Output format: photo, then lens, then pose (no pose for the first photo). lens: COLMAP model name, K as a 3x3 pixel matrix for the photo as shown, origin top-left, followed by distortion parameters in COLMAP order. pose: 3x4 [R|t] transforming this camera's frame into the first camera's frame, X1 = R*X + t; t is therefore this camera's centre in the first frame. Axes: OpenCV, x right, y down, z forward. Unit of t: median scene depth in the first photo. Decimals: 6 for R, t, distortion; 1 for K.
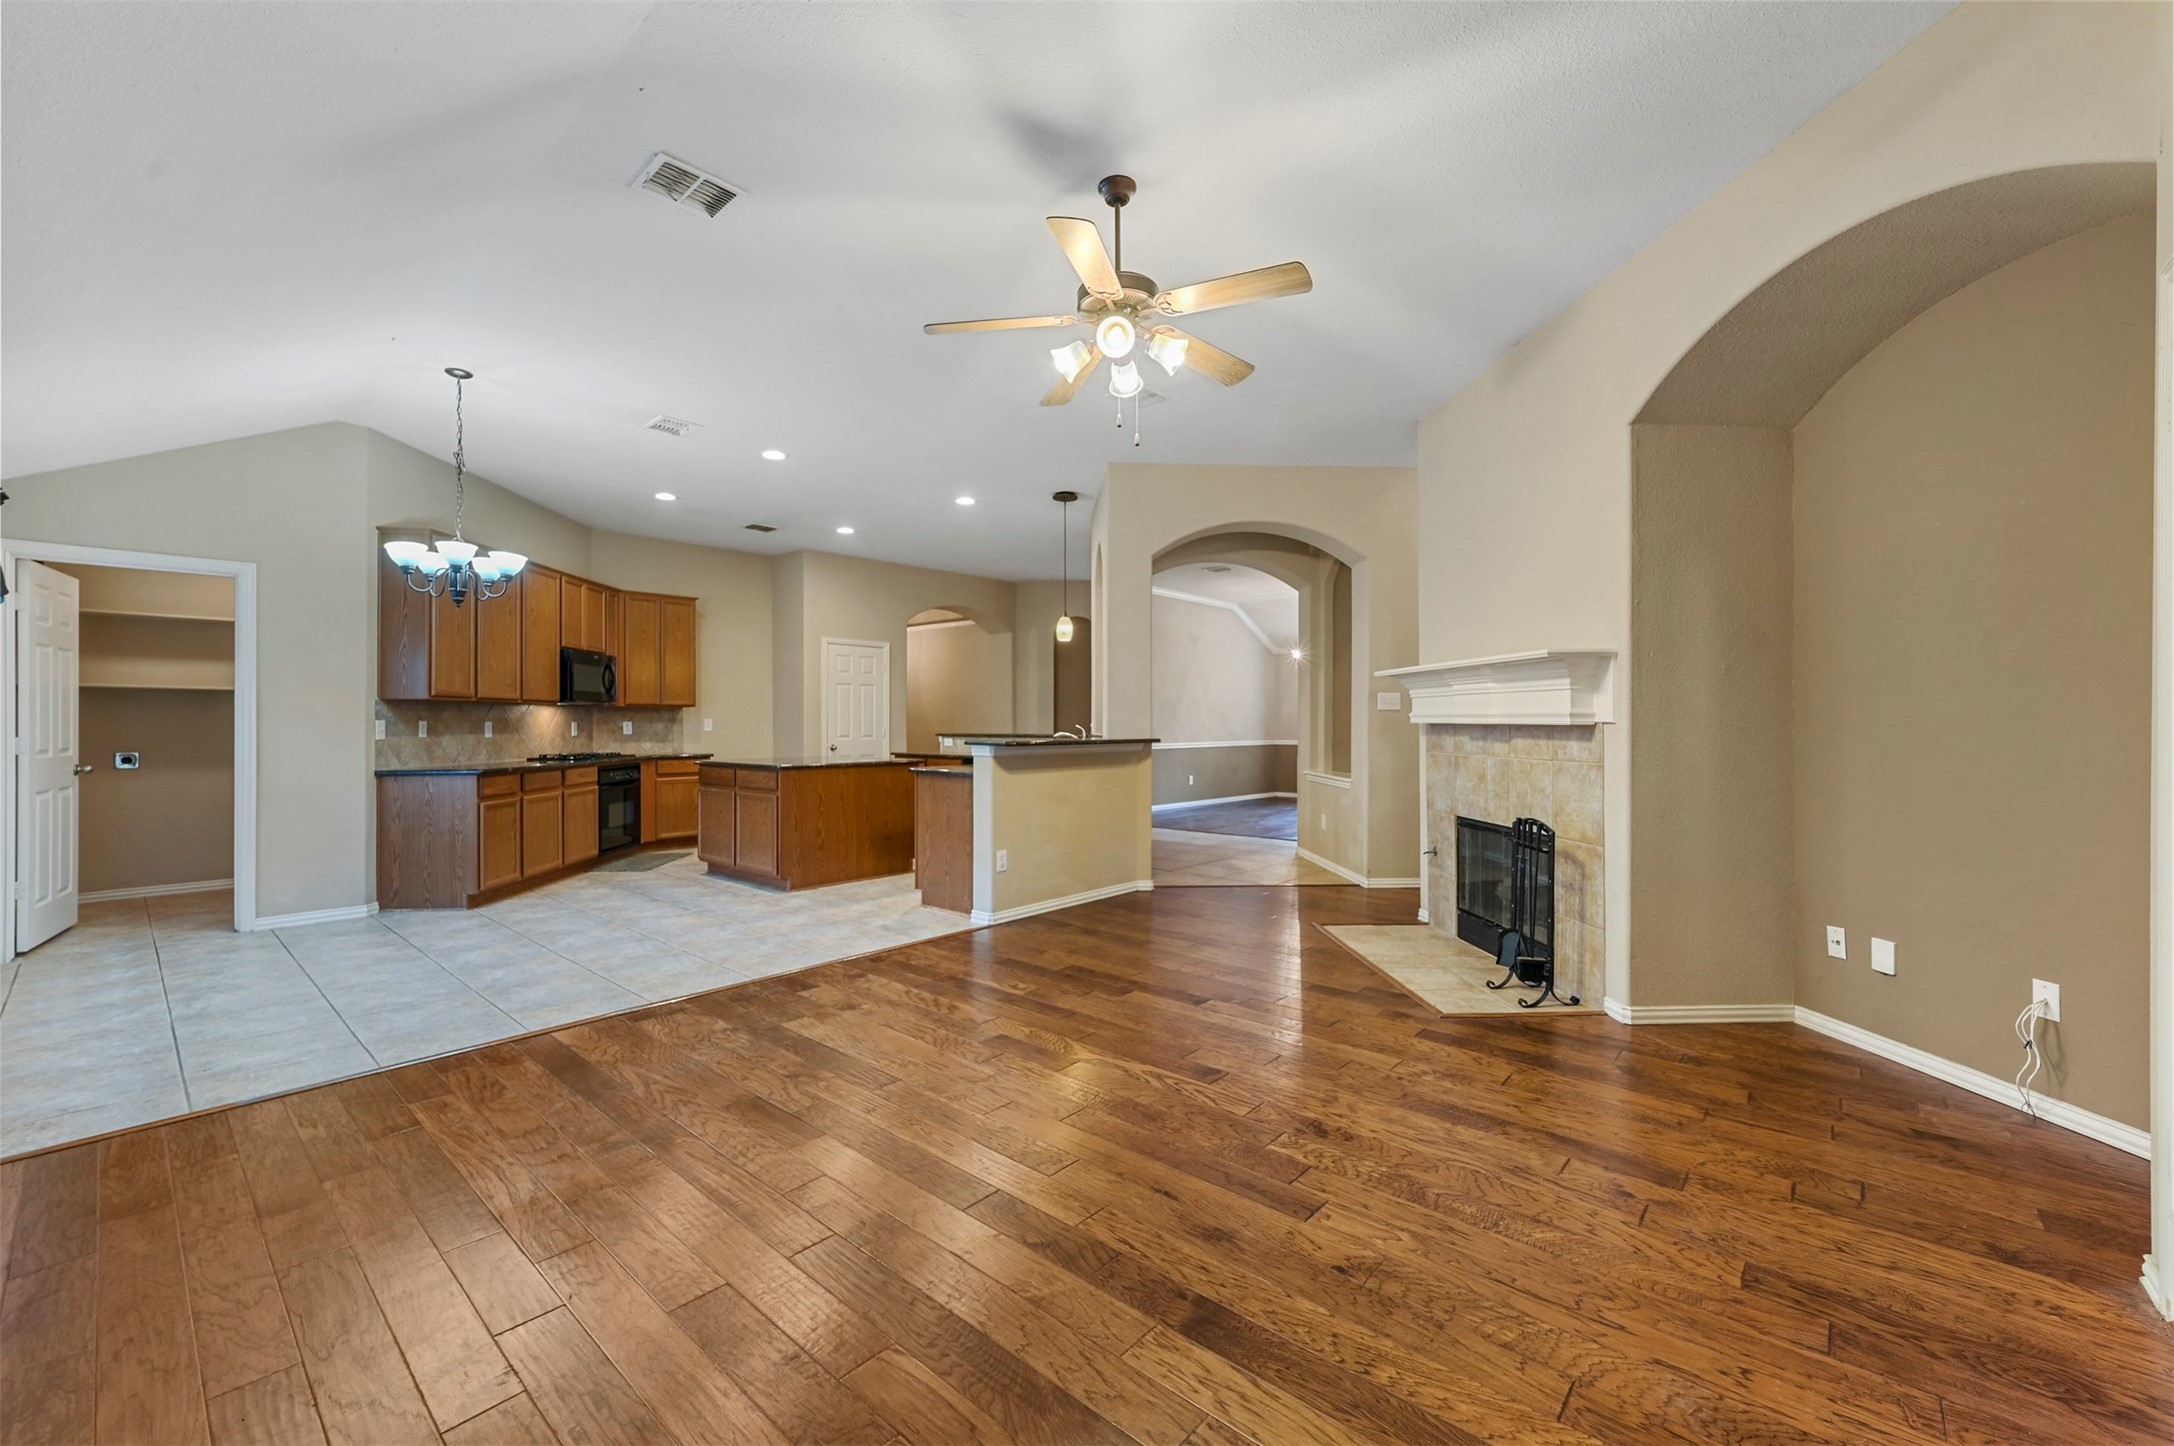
lens RADIAL K [[865.8, 0, 1077.3], [0, 865.8, 719.2], [0, 0, 1]] dist [0.003979, 0.000908]
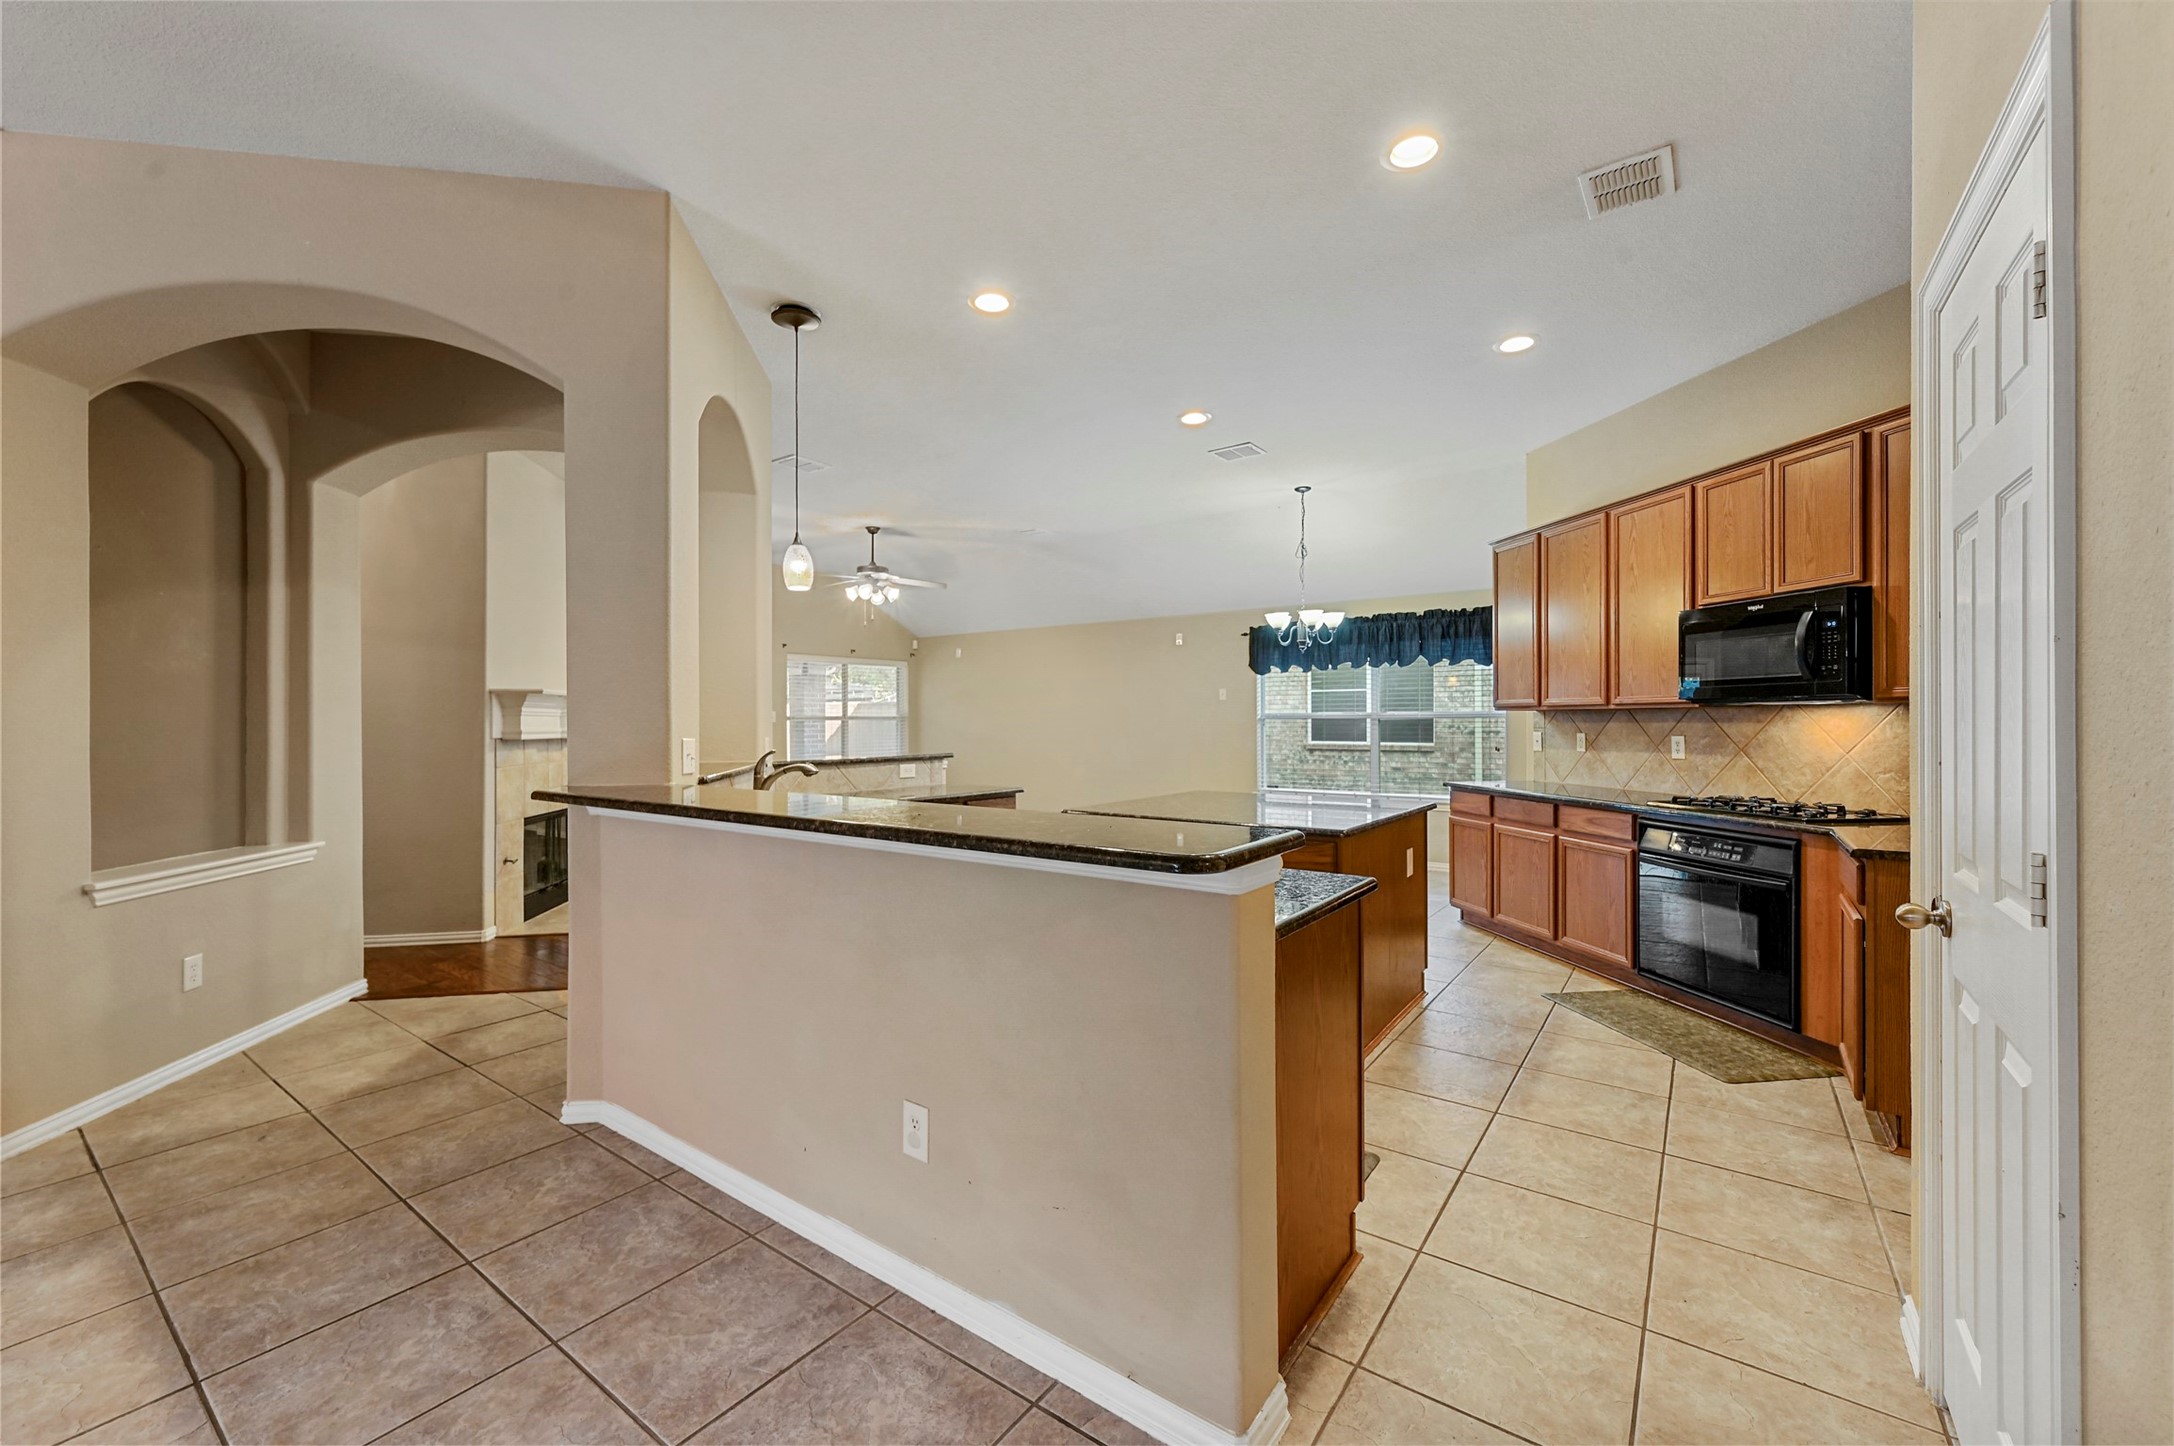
lens RADIAL K [[865.8, 0, 1081.2], [0, 865.8, 725.3], [0, 0, 1]] dist [0.003979, 0.000908]
pose [[-0.995071, 0.005052, -0.099034, -0.158827], [0.005083, 0.999987, -0.000060, -0.008636], [0.099033, -0.000563, -0.995084, 1.845100]]
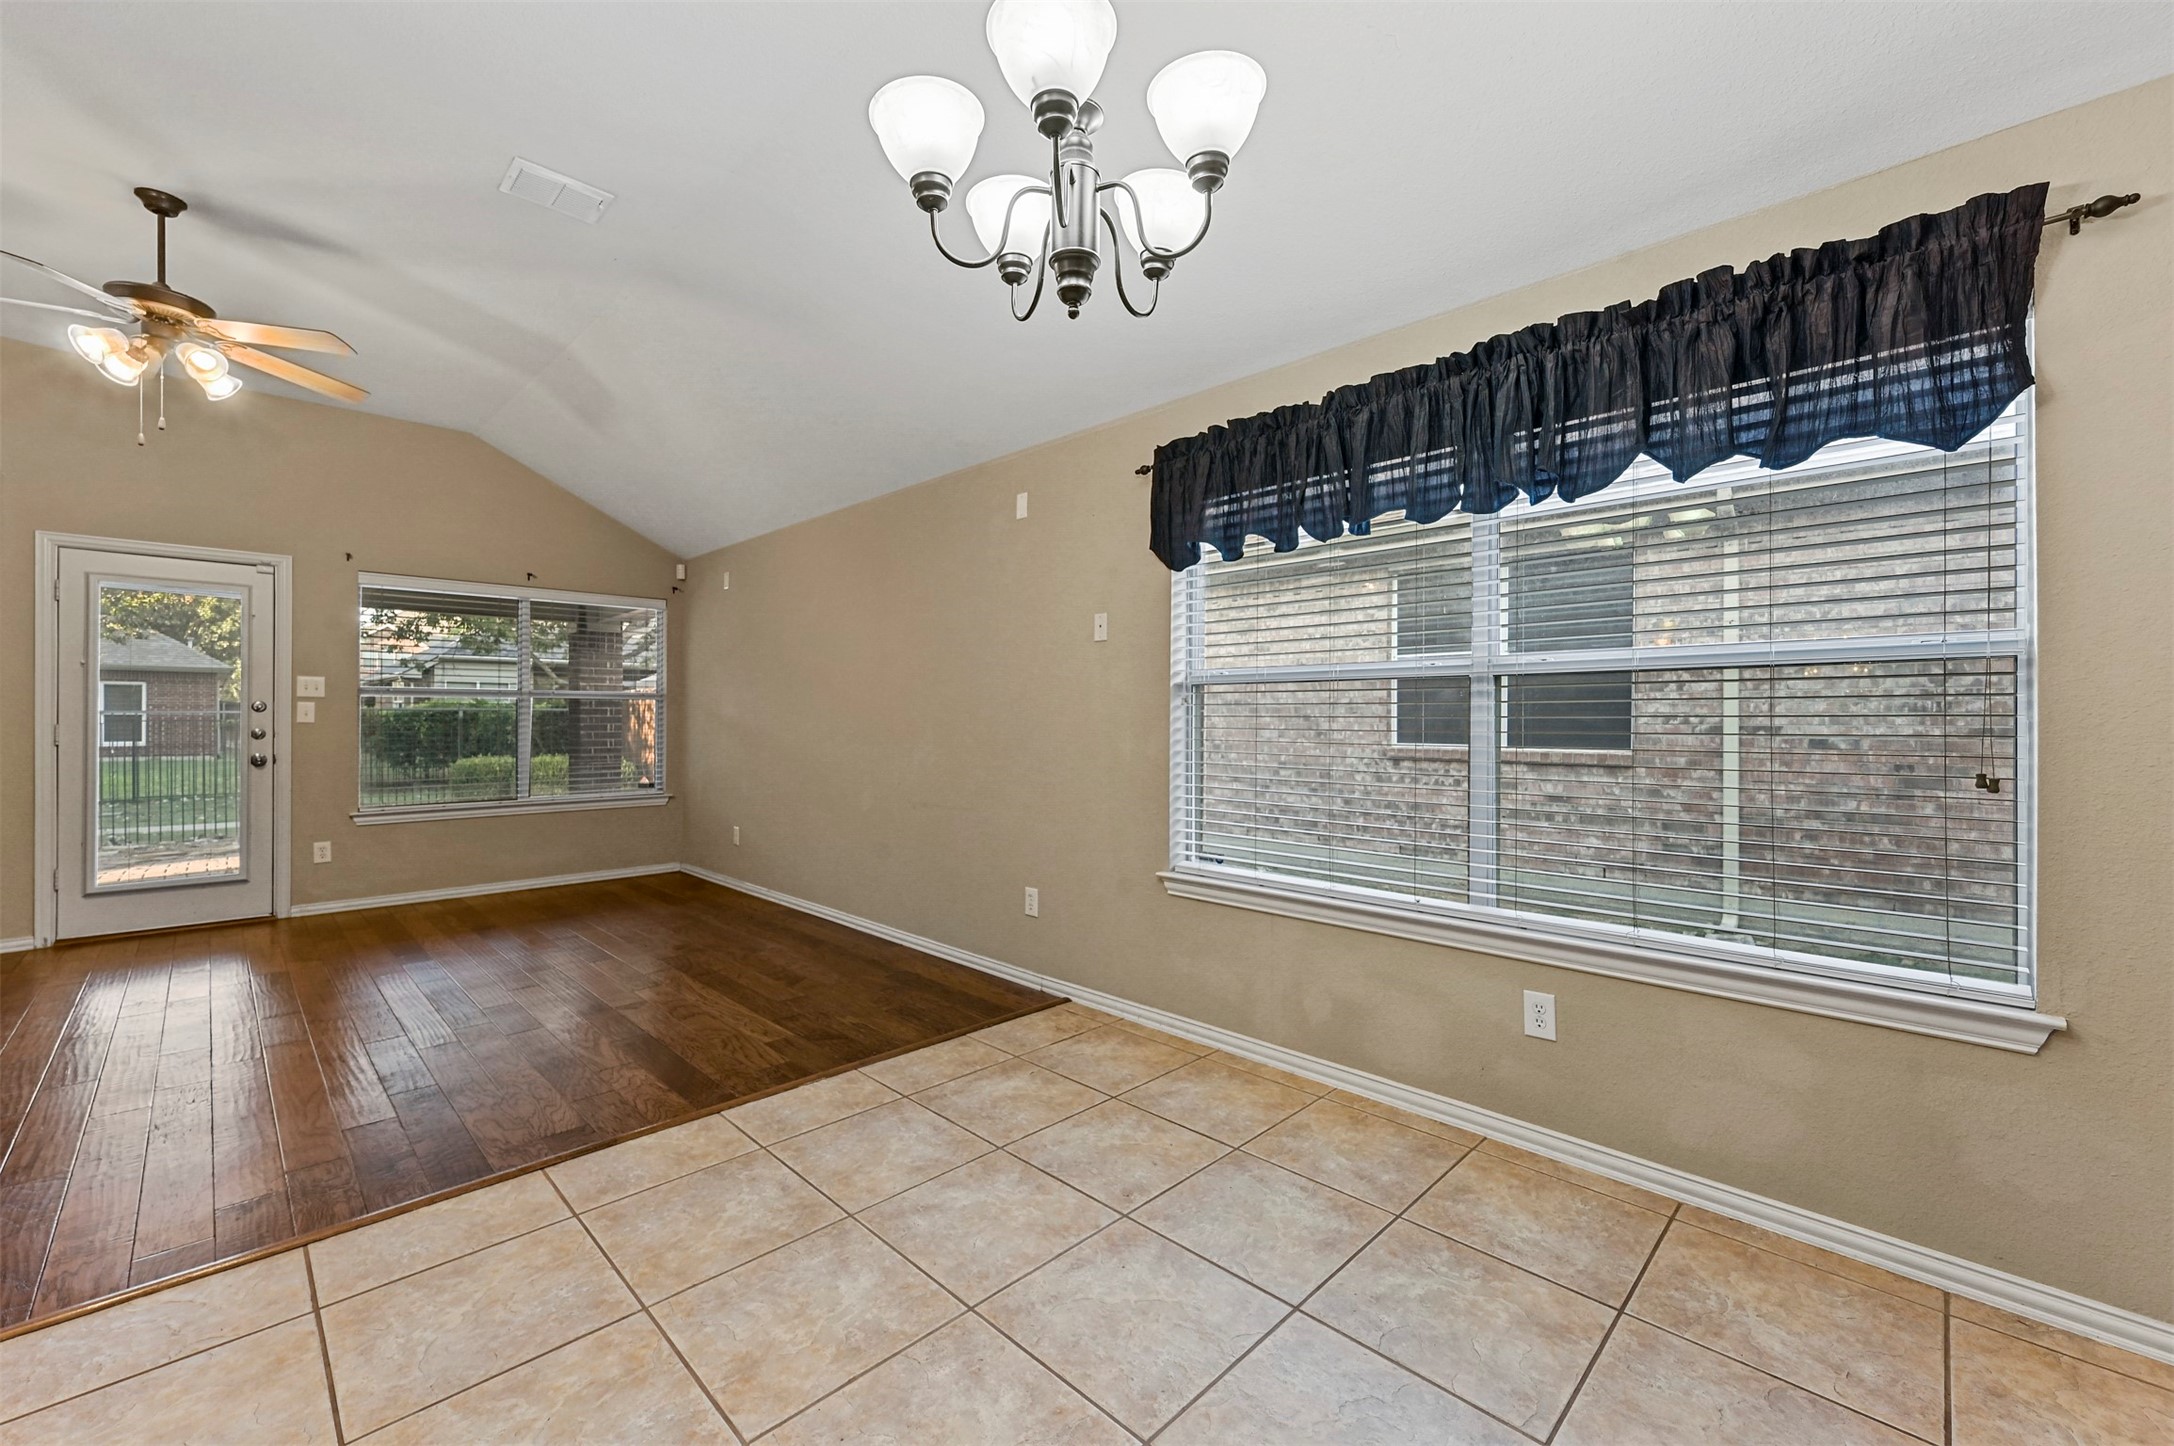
lens RADIAL K [[865.8, 0, 1074.1], [0, 865.8, 718.8], [0, 0, 1]] dist [0.003979, 0.000908]
pose [[-0.998294, -0.003144, 0.058301, -0.564428], [-0.003571, 0.999968, -0.007208, 0.009402], [-0.058276, -0.007404, -0.998273, 1.002643]]
